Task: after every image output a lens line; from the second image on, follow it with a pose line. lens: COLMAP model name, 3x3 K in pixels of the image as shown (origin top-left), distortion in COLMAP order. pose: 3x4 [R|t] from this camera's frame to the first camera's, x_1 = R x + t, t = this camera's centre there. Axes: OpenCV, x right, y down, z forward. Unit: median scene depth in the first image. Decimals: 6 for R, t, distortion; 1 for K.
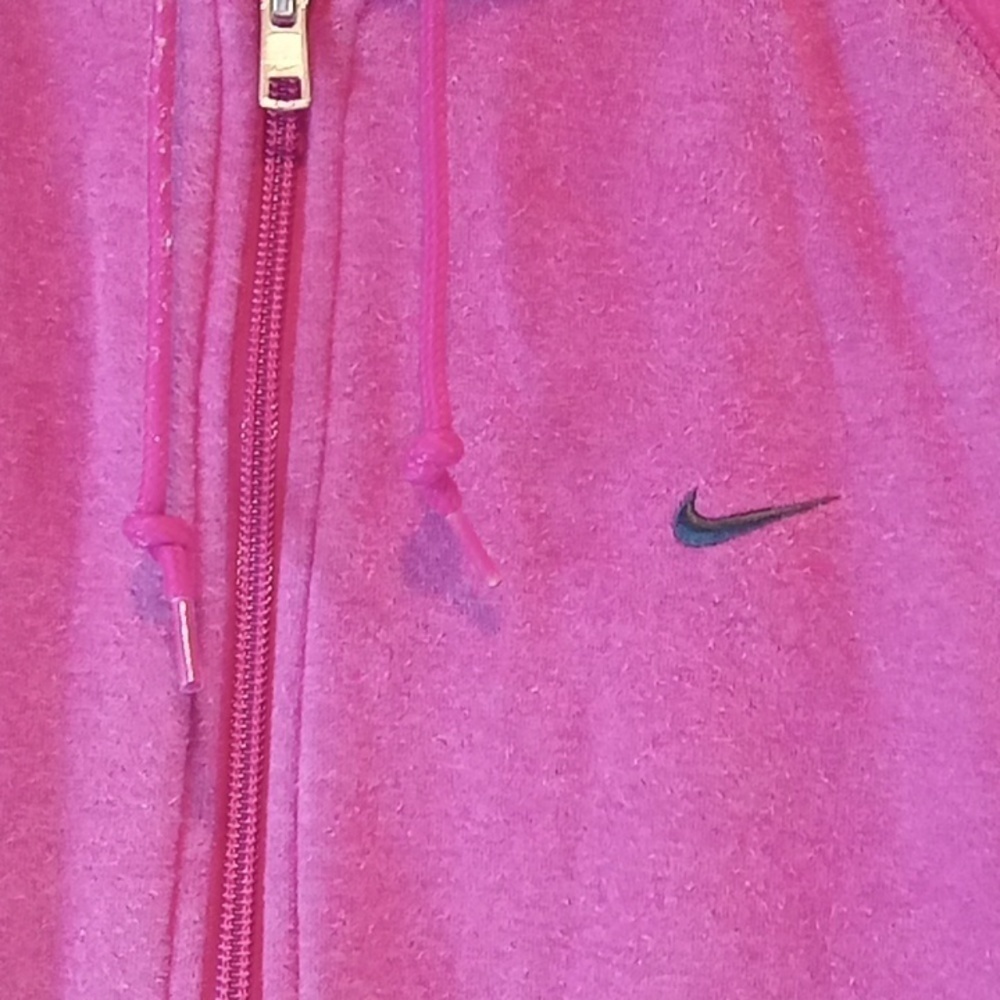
lens RADIAL K [[1683.6, 0, 497.5], [0, 1683.6, 507.1], [0, 0, 1]] dist [-0.009194, 0.000000]
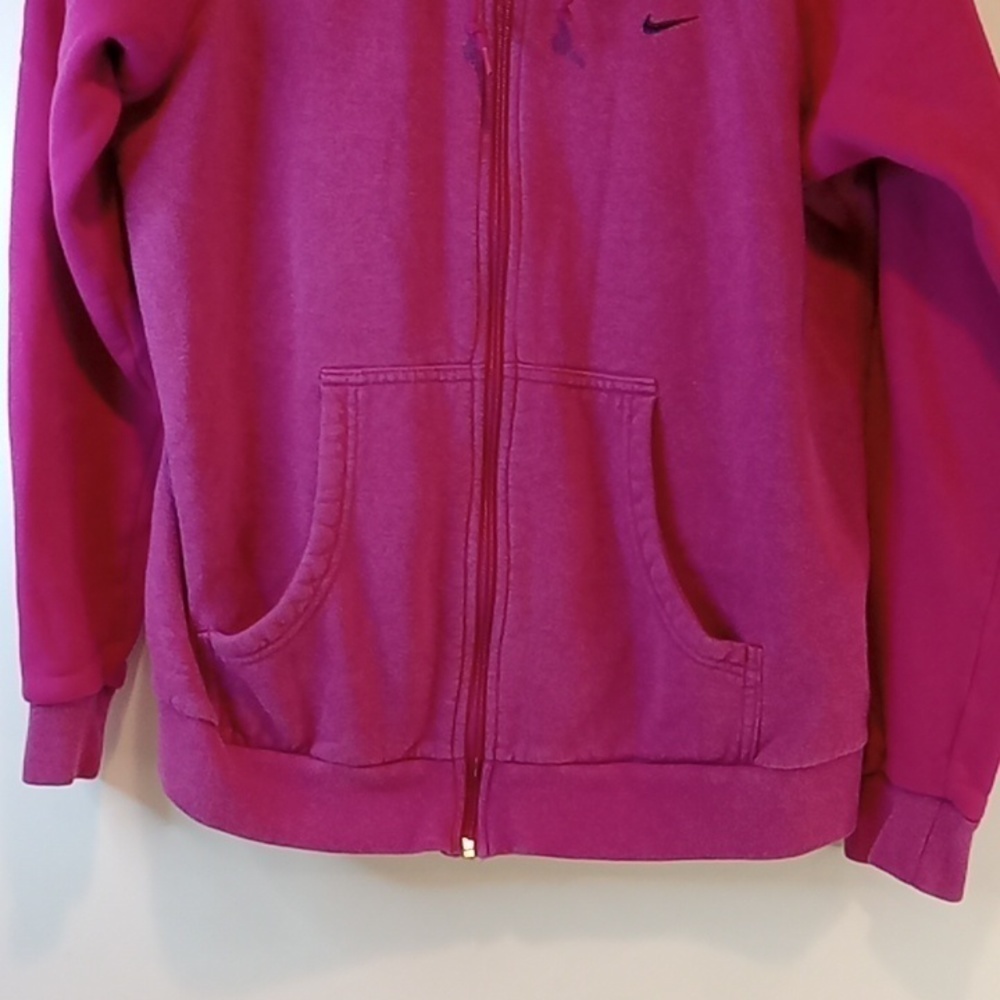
lens RADIAL K [[1683.6, 0, 504.1], [0, 1683.6, 499.5], [0, 0, 1]] dist [-0.009194, 0.000000]
pose [[0.999484, -0.012049, -0.029788, -0.063199], [0.016027, 0.990421, 0.137148, 0.428038], [0.027850, -0.137555, 0.990103, -2.087788]]
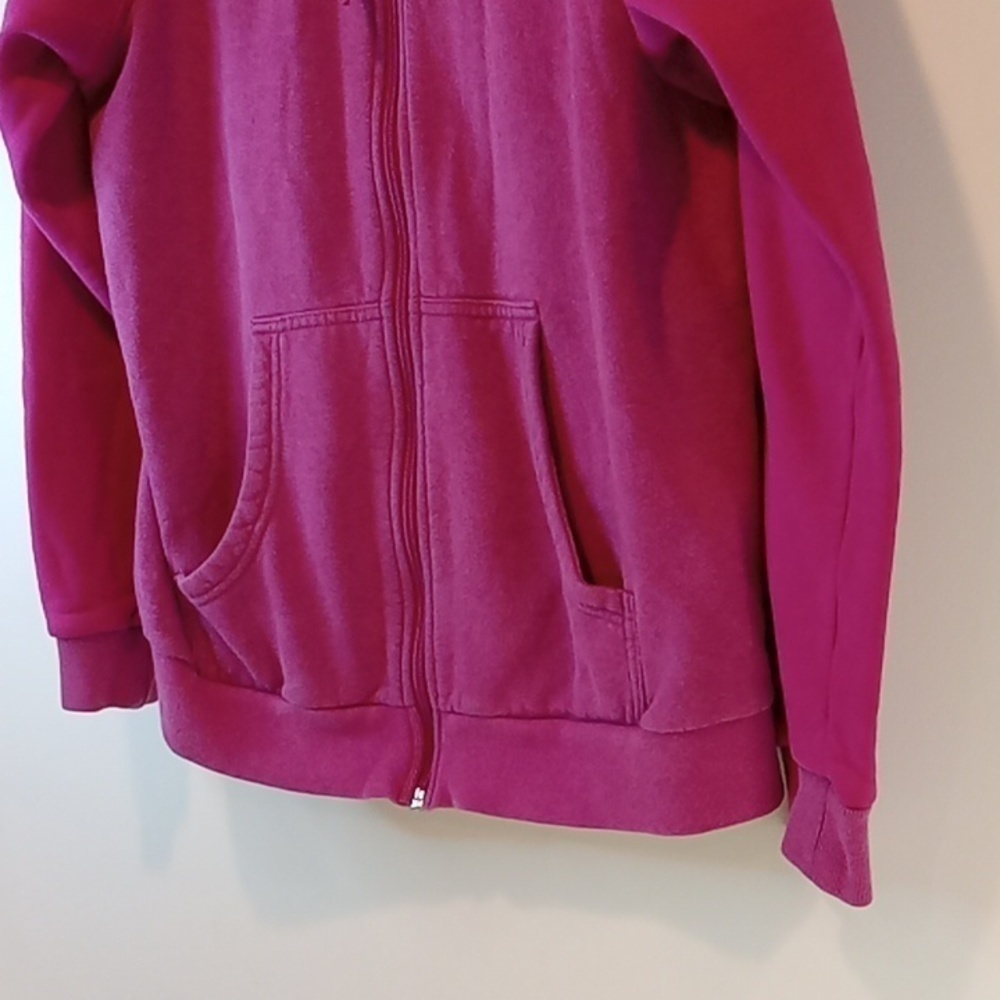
lens RADIAL K [[1683.6, 0, 489.6], [0, 1683.6, 503.4], [0, 0, 1]] dist [-0.009194, 0.000000]
pose [[0.822288, -0.030143, -0.568272, 1.634113], [0.113076, 0.987339, 0.111249, 0.644392], [0.557724, -0.155736, 0.815285, -1.415455]]
